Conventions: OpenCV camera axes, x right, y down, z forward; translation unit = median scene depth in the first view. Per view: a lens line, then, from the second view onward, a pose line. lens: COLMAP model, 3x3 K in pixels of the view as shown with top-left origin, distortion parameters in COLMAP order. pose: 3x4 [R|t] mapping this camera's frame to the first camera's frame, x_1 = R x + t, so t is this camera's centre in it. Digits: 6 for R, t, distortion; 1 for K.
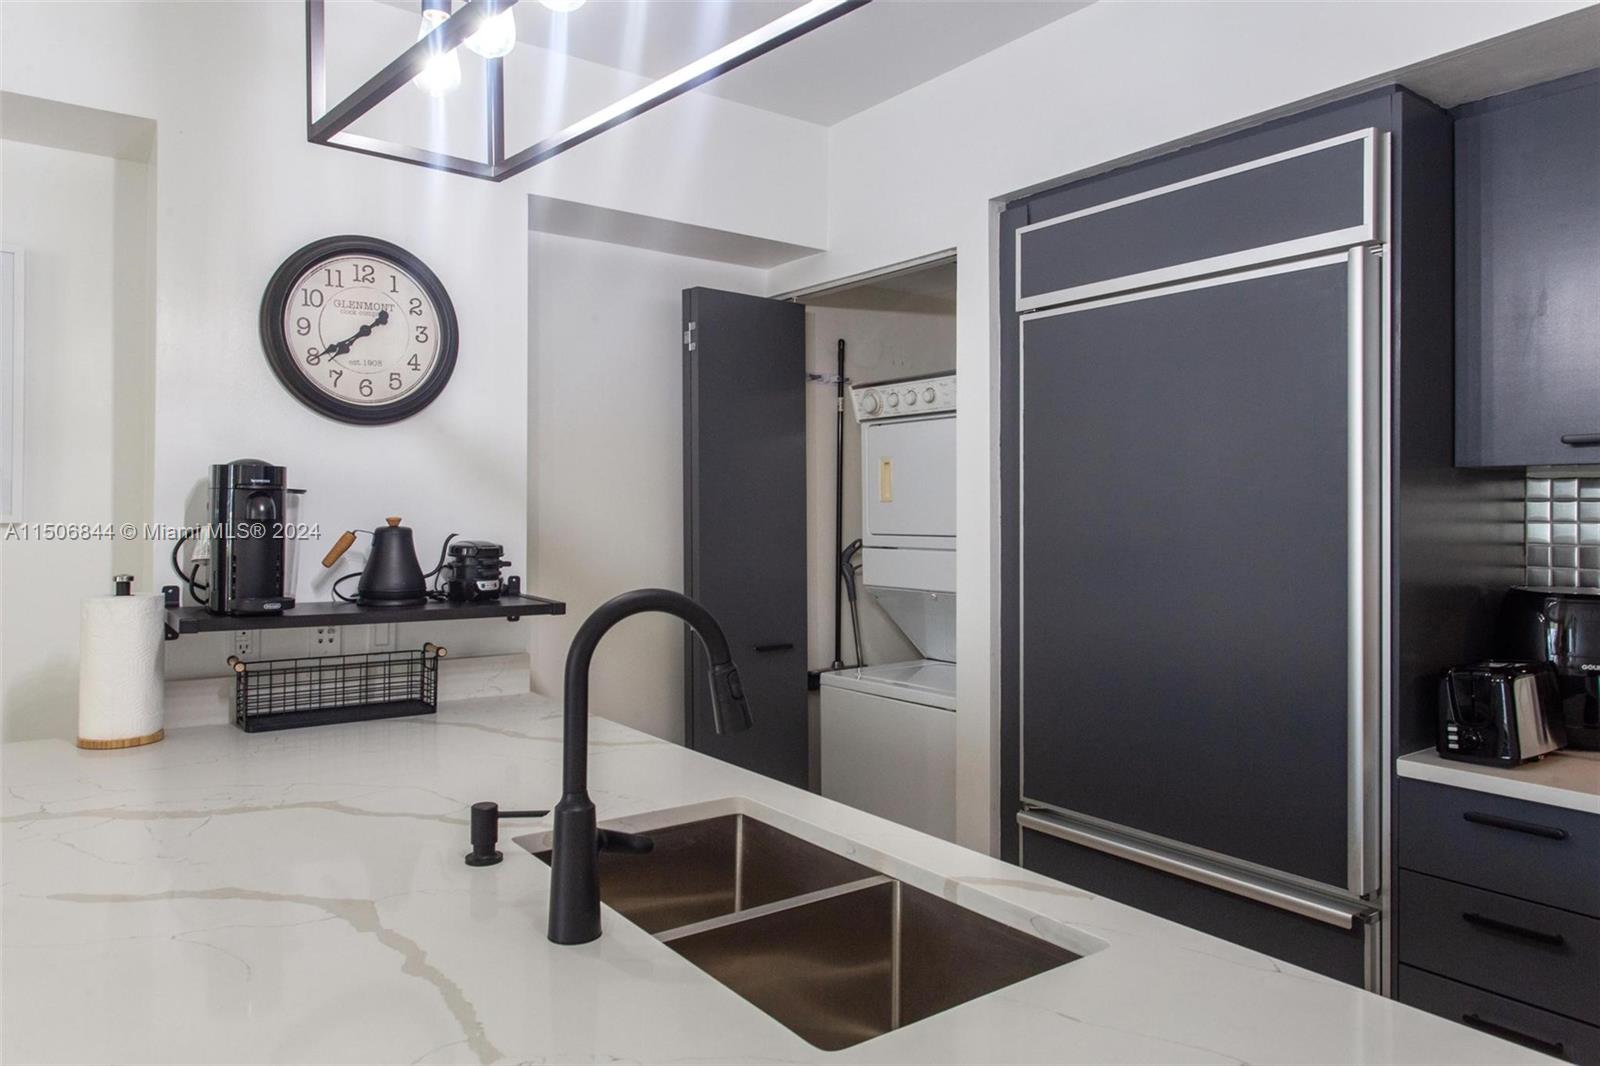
lens RADIAL K [[1070.7, 0, 800.3], [0, 1070.7, 512.3], [0, 0, 1]] dist [-0.002860, -0.000904]
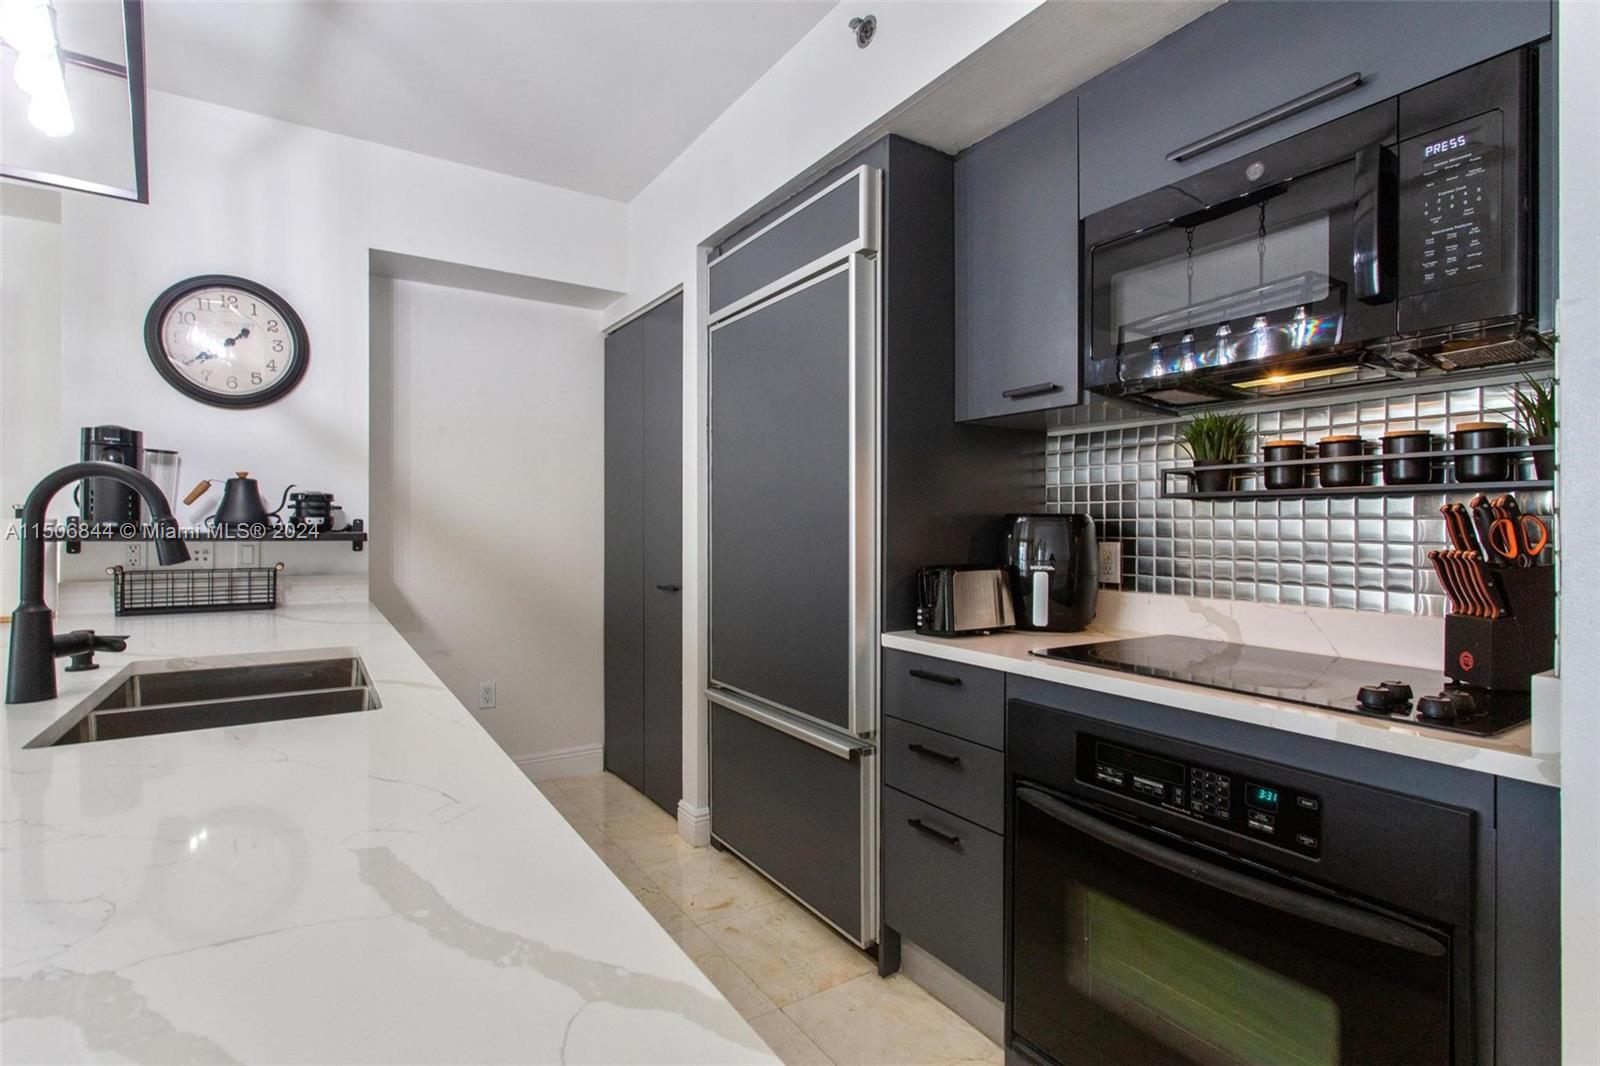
lens RADIAL K [[775.9, 0, 800.0], [0, 775.9, 533.0], [0, 0, 1]] dist [0.004492, 0.001402]
pose [[0.998117, -0.000167, -0.061343, 0.434453], [0.000640, 0.999970, 0.007699, 0.080794], [0.061340, -0.007723, 0.998087, 0.012513]]
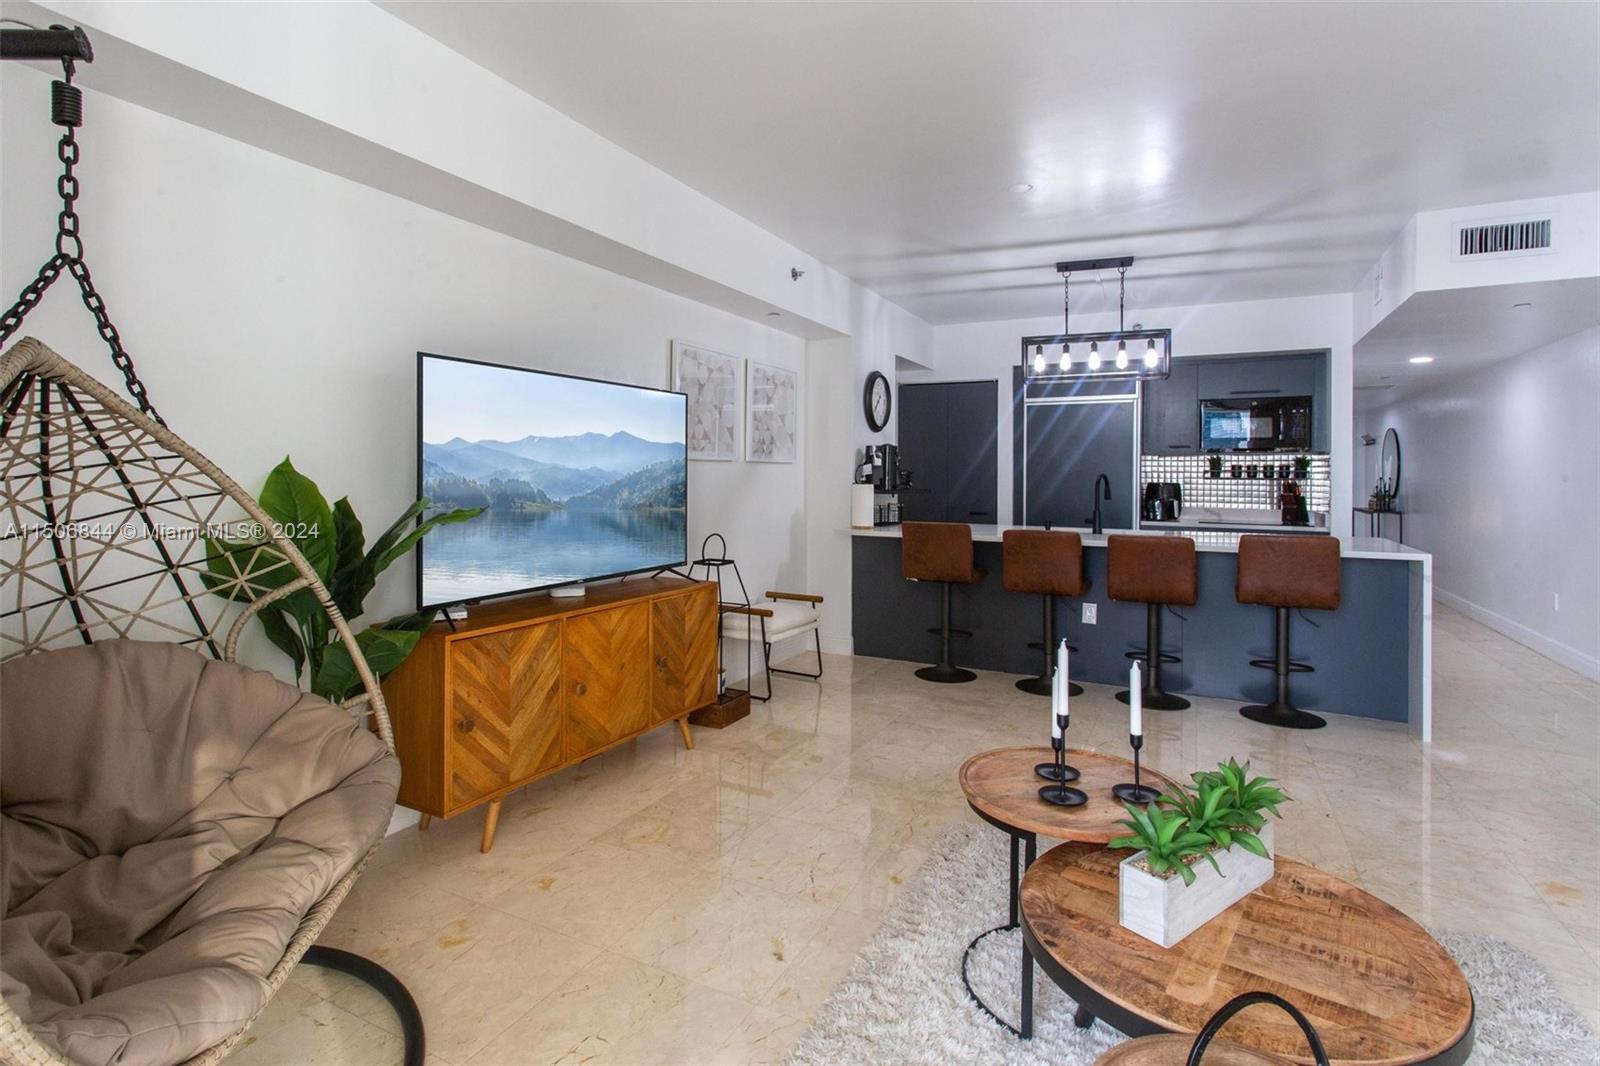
lens RADIAL K [[783.0, 0, 808.7], [0, 783.0, 462.4], [0, 0, 1]] dist [0.004981, 0.001421]
pose [[0.889144, 0.006370, 0.457583, -1.717908], [-0.007193, 0.999974, 0.000056, 0.004895], [-0.457571, -0.003341, 0.889167, -0.969918]]
